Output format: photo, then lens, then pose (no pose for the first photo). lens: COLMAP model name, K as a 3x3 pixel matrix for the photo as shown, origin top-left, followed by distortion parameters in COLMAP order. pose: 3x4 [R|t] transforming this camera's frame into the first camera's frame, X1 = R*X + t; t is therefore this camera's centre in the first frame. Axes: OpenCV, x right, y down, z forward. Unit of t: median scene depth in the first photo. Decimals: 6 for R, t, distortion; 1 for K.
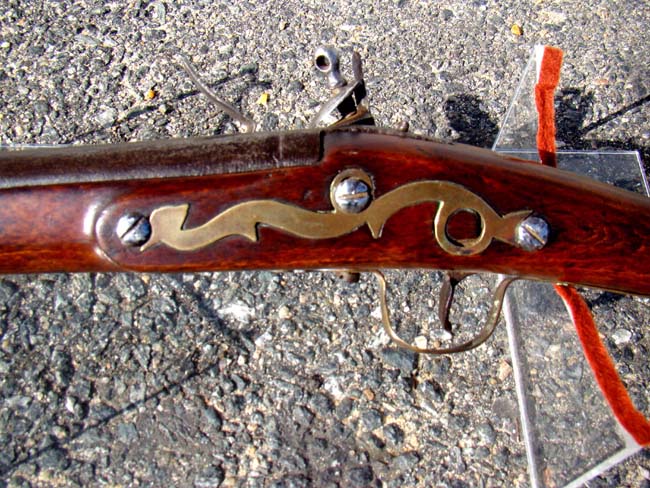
lens RADIAL K [[702.0, 0, 325.0], [0, 702.0, 244.0], [0, 0, 1]] dist [-0.014000, -0.009958]
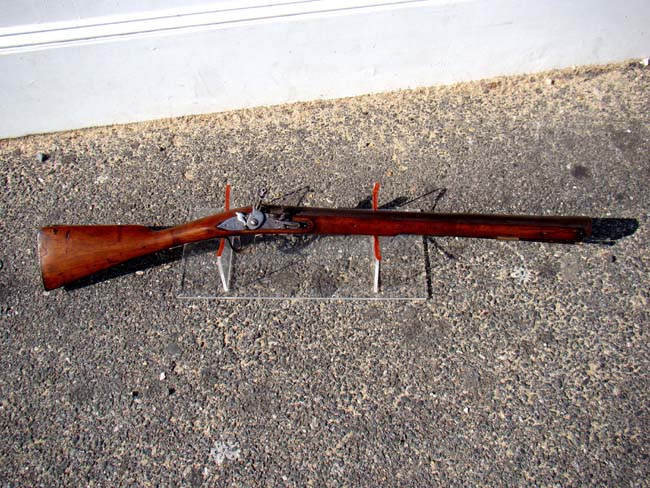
lens RADIAL K [[702.0, 0, 325.0], [0, 702.0, 244.0], [0, 0, 1]] dist [-0.014000, -0.009958]
pose [[0.995955, -0.005464, -0.089683, 0.349233], [-0.005556, 0.992494, -0.122170, 0.543708], [0.089677, 0.122174, 0.988449, -2.865996]]
